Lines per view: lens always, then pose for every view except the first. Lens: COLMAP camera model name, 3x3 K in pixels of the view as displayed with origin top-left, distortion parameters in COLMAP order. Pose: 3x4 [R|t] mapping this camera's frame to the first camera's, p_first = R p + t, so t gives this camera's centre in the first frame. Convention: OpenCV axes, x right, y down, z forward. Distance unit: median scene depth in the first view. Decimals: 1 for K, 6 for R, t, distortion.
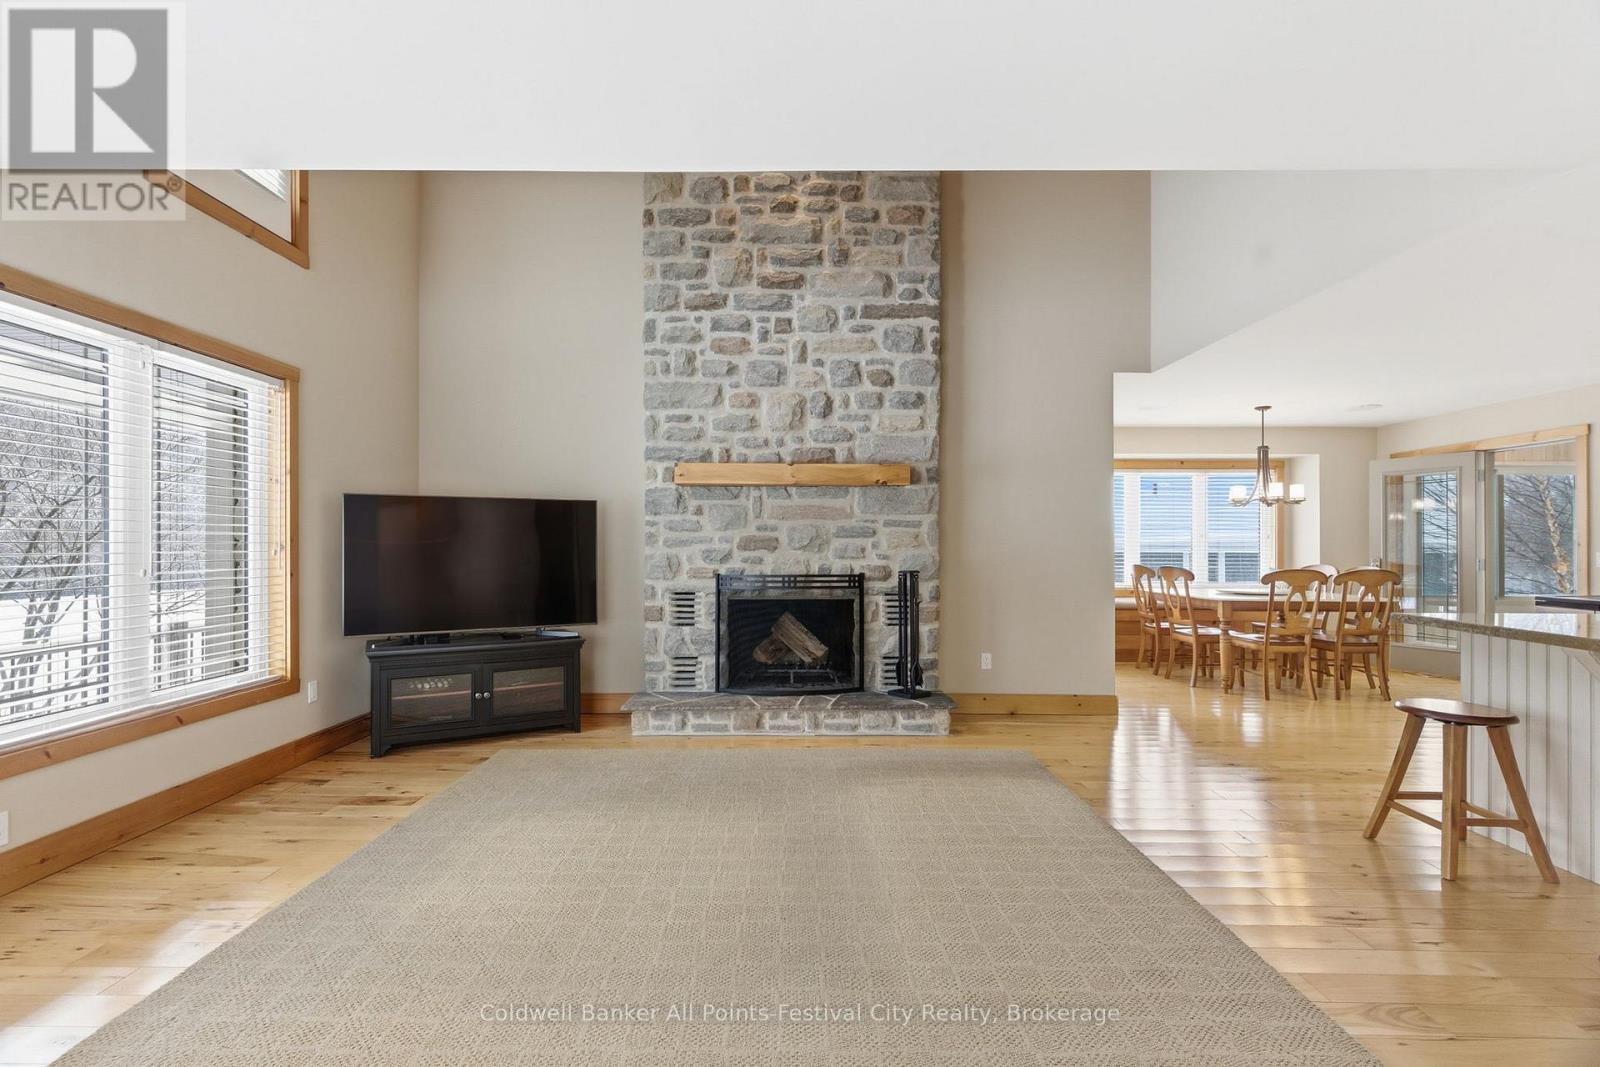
lens RADIAL K [[712.4, 0, 793.5], [0, 712.4, 551.6], [0, 0, 1]] dist [-0.005877, 0.002561]
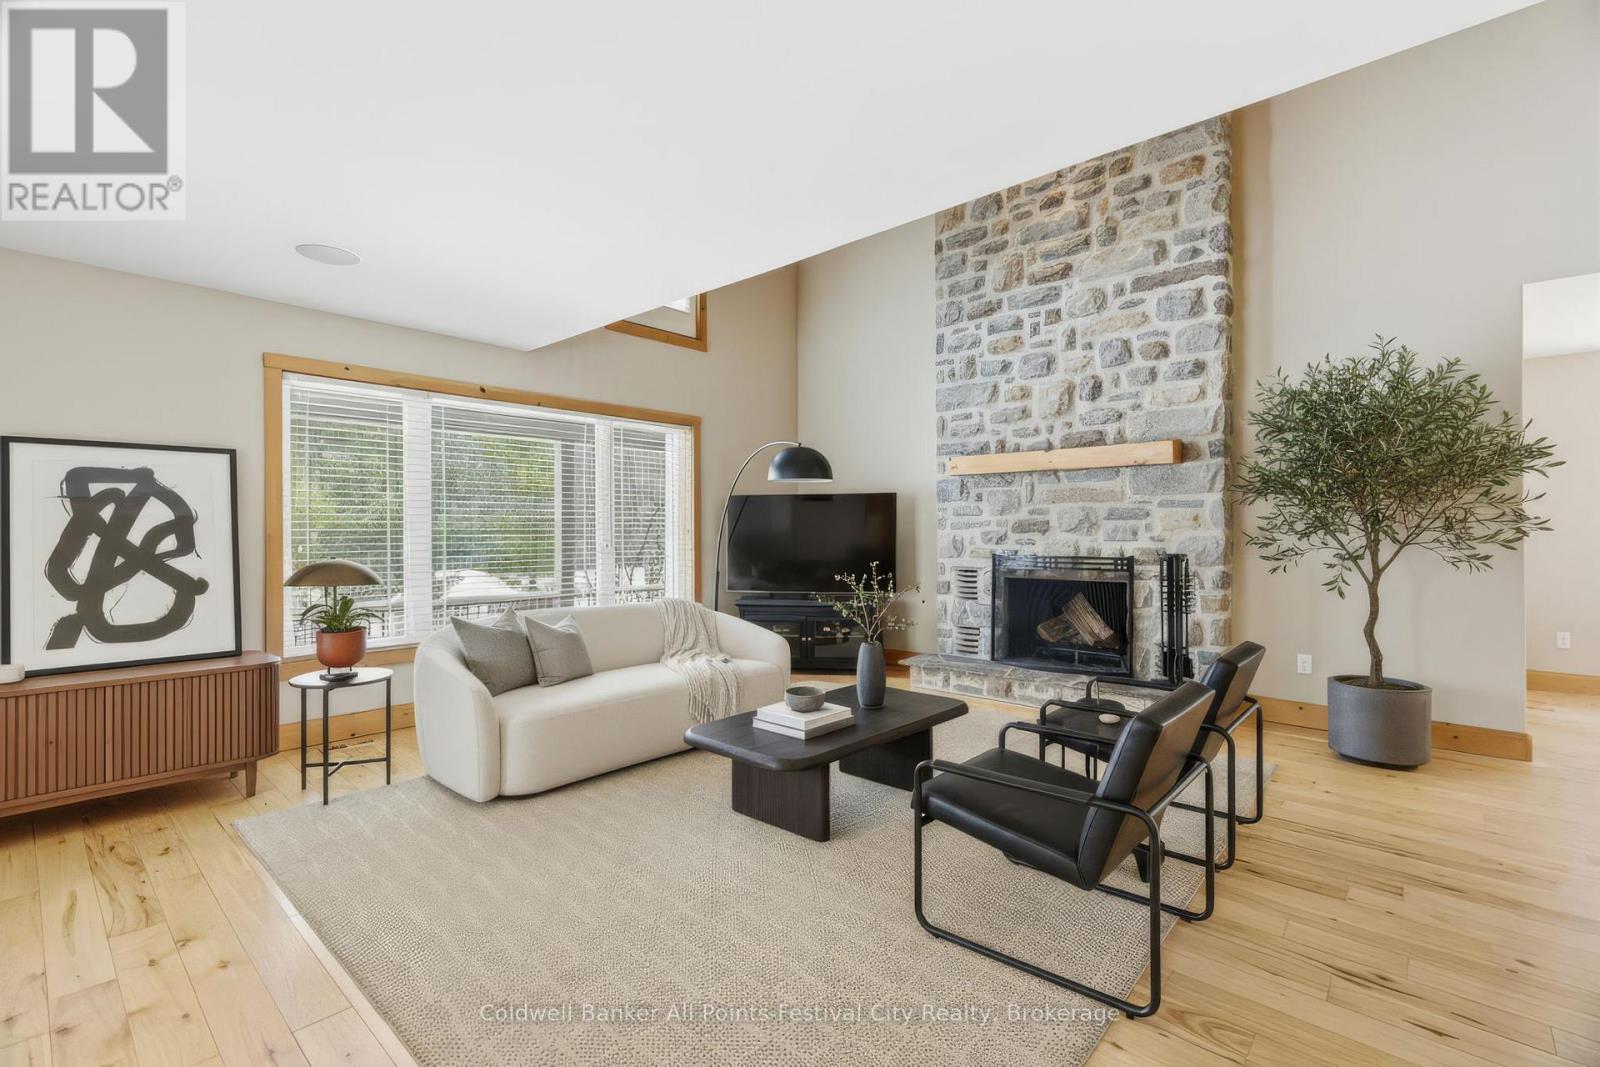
lens RADIAL K [[712.4, 0, 804.5], [0, 712.4, 542.2], [0, 0, 1]] dist [-0.005877, 0.002561]
pose [[0.746090, 0.008285, -0.665793, 0.409924], [-0.003400, 0.999957, 0.008634, 0.004413], [0.665836, -0.004178, 0.746086, -0.018657]]
